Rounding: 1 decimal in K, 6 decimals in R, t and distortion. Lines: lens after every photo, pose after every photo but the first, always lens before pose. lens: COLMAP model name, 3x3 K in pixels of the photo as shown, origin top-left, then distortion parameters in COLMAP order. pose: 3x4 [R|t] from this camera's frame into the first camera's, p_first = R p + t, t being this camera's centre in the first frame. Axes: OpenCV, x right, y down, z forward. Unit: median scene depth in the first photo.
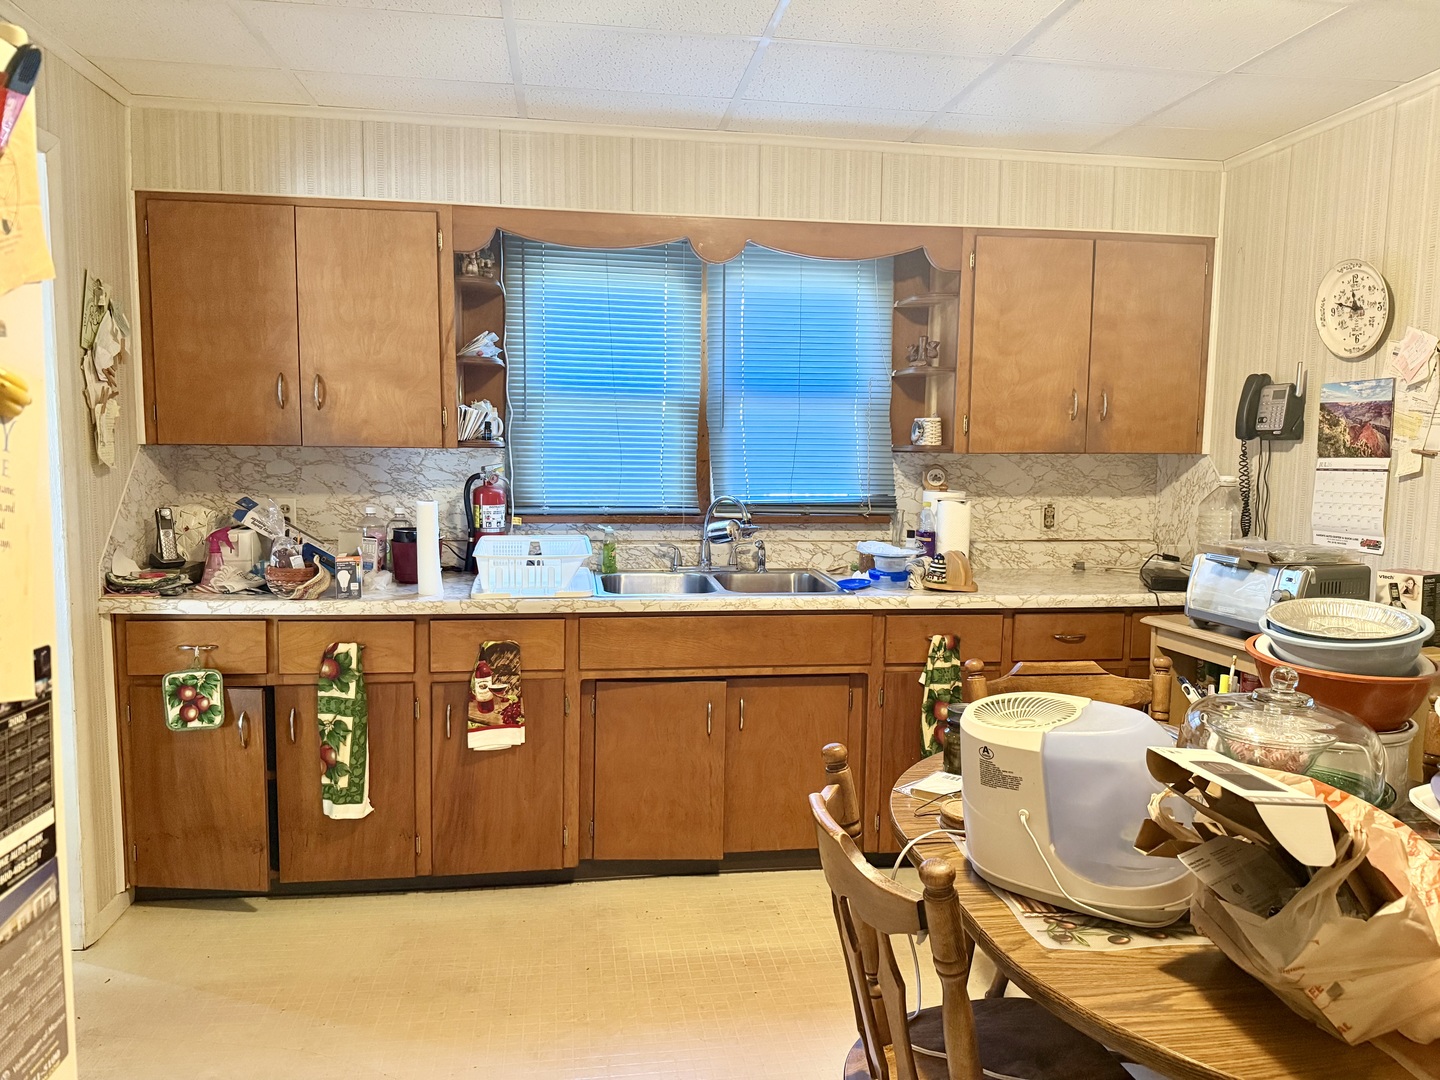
lens RADIAL K [[996.9, 0, 720.0], [0, 996.9, 540.0], [0, 0, 1]] dist [0.102963, -0.151538]
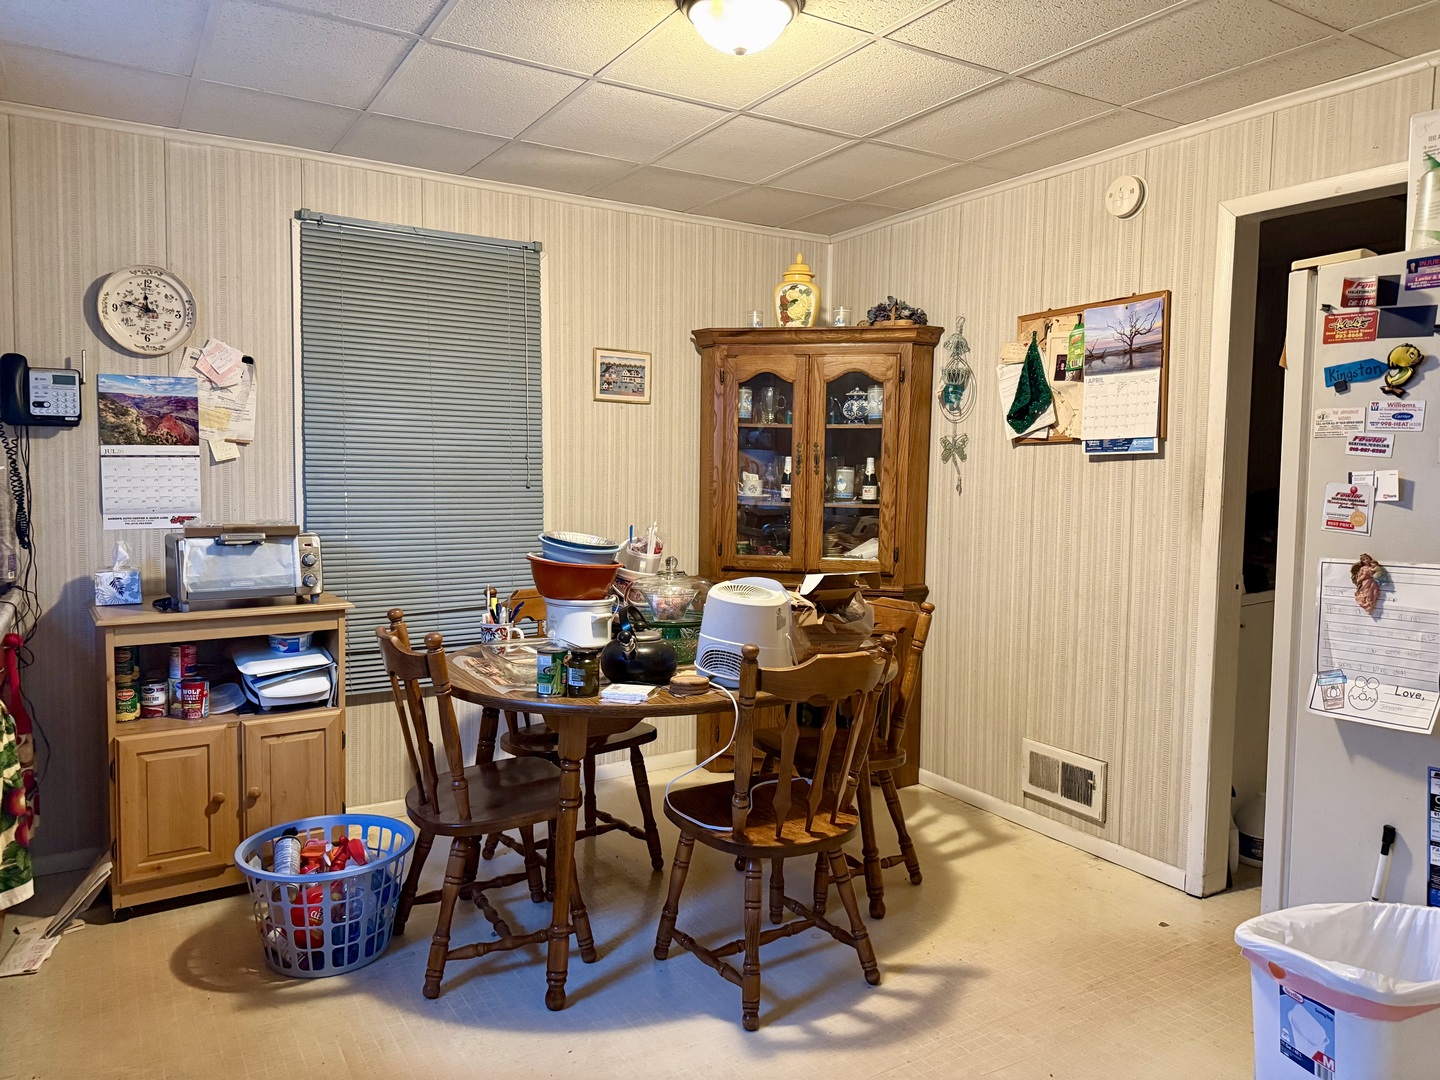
lens RADIAL K [[996.9, 0, 720.0], [0, 996.9, 540.0], [0, 0, 1]] dist [0.102963, -0.151538]
pose [[-0.371943, -0.077954, 0.924976, -0.644438], [0.070156, 0.991257, 0.111751, -0.058699], [-0.925601, 0.106458, -0.363222, 0.838445]]
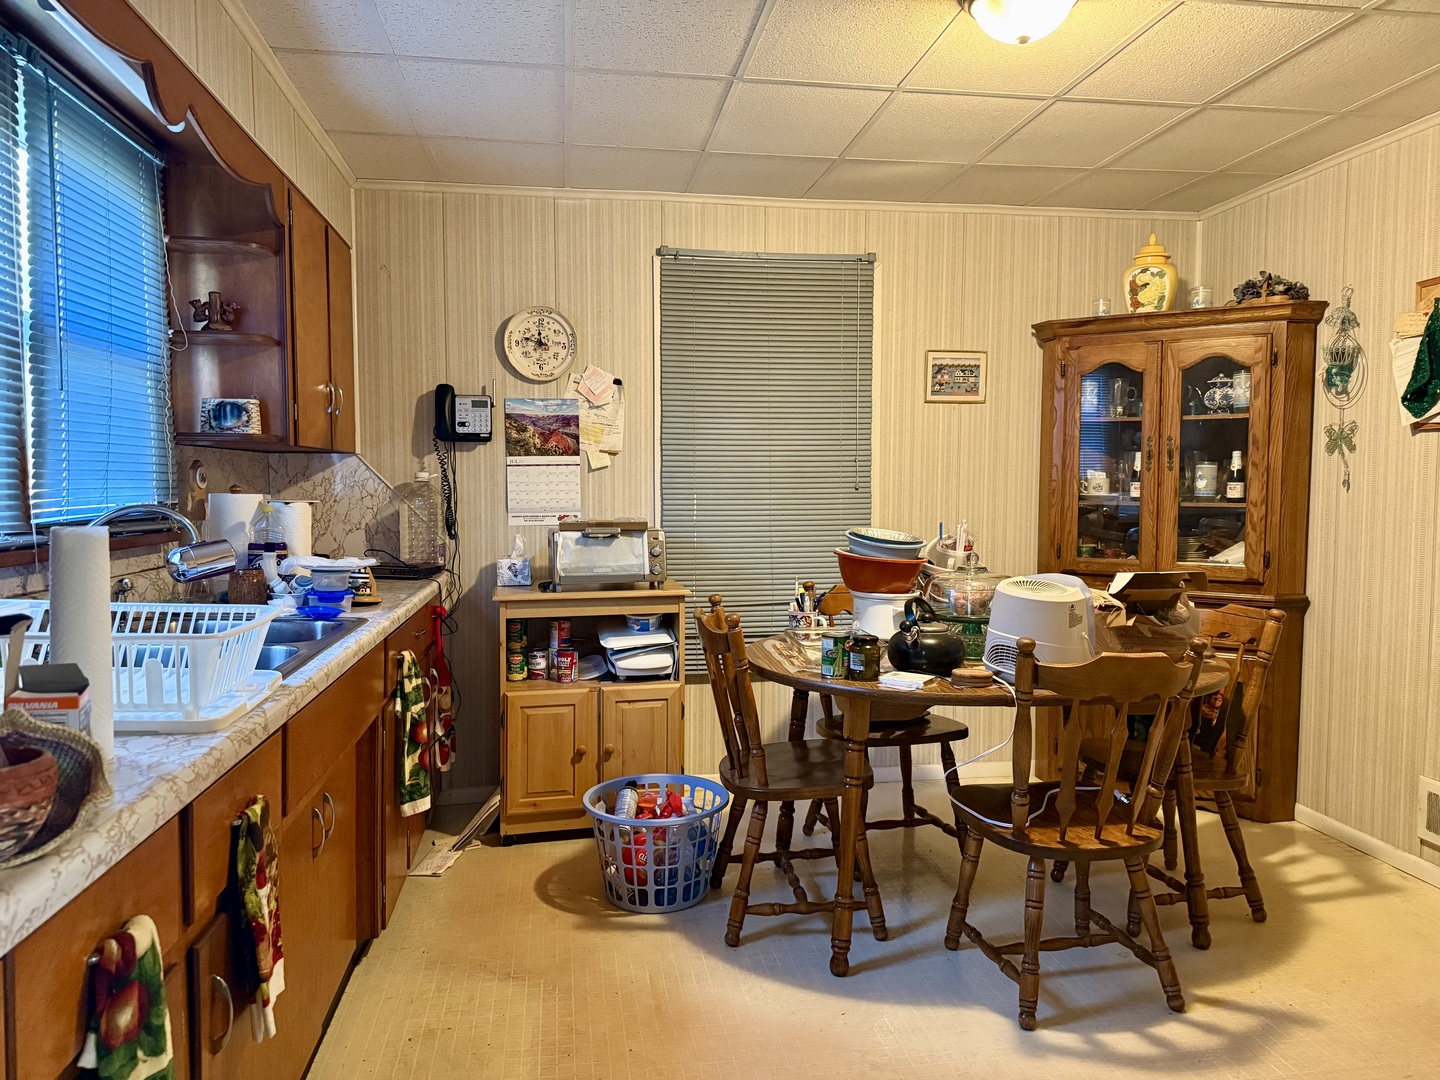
lens RADIAL K [[991.8, 0, 720.0], [0, 991.8, 540.0], [0, 0, 1]] dist [0.173193, -0.274365]
pose [[0.005318, -0.070410, 0.997504, -0.705058], [0.093958, 0.993140, 0.069601, -0.040442], [-0.995562, 0.093353, 0.011897, 0.762183]]
